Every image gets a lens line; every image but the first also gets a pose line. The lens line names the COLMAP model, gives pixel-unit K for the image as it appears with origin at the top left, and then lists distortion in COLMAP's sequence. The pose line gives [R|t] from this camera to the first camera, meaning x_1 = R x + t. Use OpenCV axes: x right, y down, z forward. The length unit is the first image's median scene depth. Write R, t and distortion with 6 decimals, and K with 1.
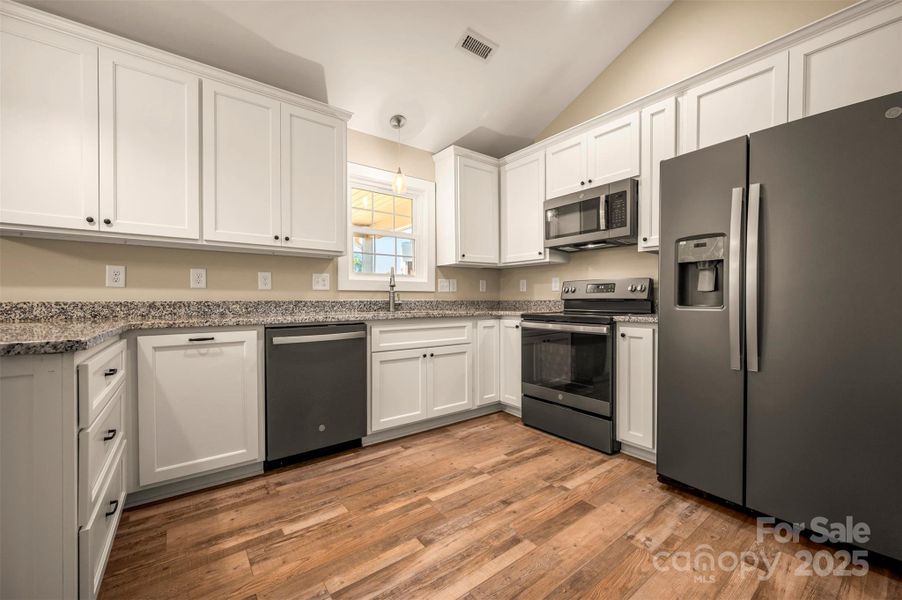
lens RADIAL K [[360.1, 0, 455.0], [0, 360.1, 302.3], [0, 0, 1]] dist [0.002391, -0.000939]
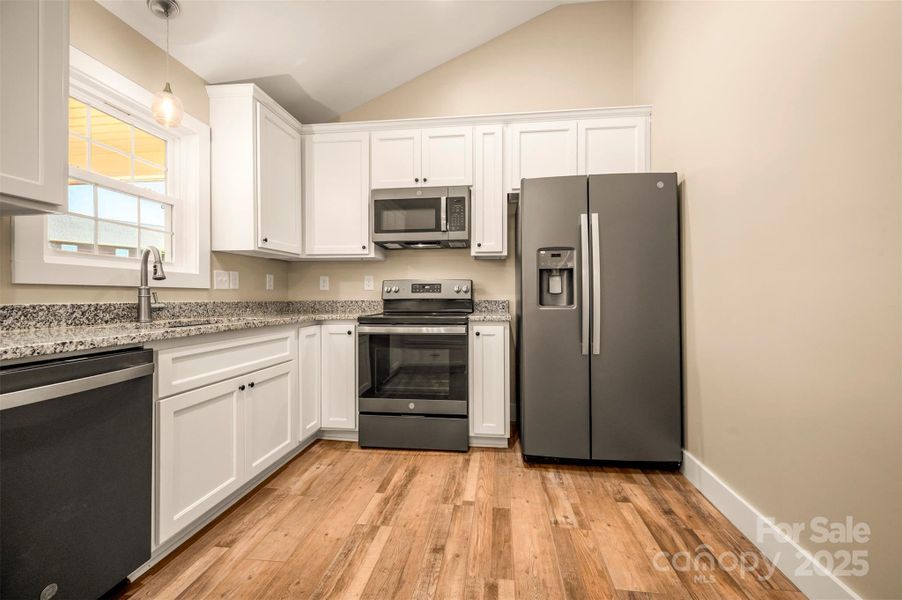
lens RADIAL K [[360.1, 0, 454.8], [0, 360.1, 295.5], [0, 0, 1]] dist [0.002391, -0.000939]
pose [[0.693341, 0.002686, 0.720604, -0.299332], [0.007759, 0.999907, -0.011193, -0.008354], [-0.720567, 0.013352, 0.693256, 0.281062]]
